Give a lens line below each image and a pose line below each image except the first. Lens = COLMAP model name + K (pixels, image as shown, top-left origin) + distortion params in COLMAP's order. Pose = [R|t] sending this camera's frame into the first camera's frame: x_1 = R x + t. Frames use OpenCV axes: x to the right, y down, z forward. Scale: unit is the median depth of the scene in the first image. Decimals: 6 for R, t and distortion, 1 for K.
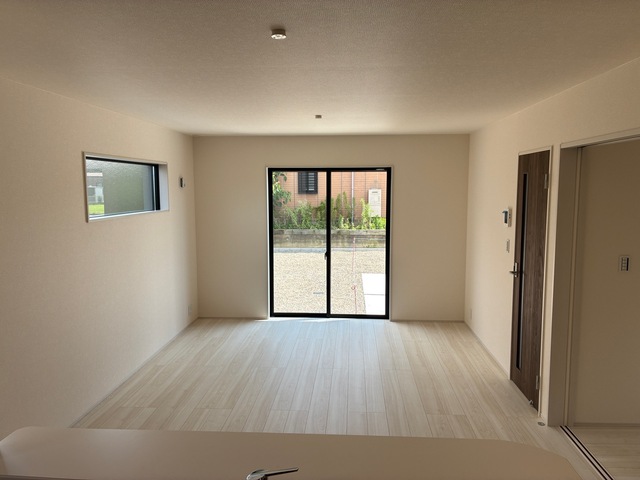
lens RADIAL K [[488.1, 0, 321.4], [0, 488.1, 237.7], [0, 0, 1]] dist [0.010209, 0.002229]
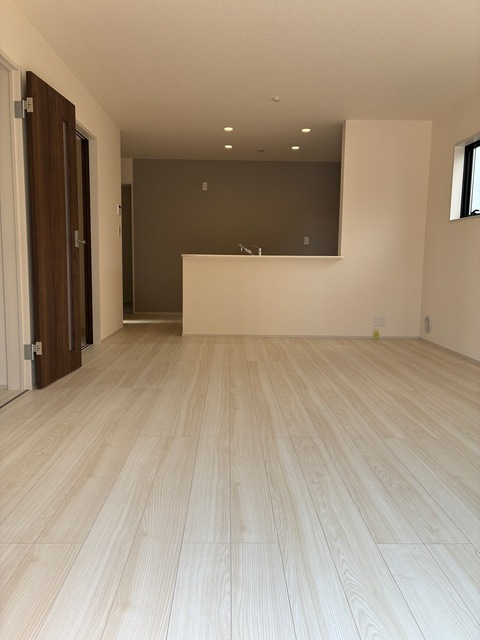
lens RADIAL K [[488.1, 0, 239.9], [0, 488.1, 319.9], [0, 0, 1]] dist [0.010209, 0.002229]
pose [[-0.995998, 0.003247, -0.089318, 0.124524], [-0.016861, 0.974571, 0.223446, 0.033596], [0.087772, 0.224057, -0.970615, 1.496988]]
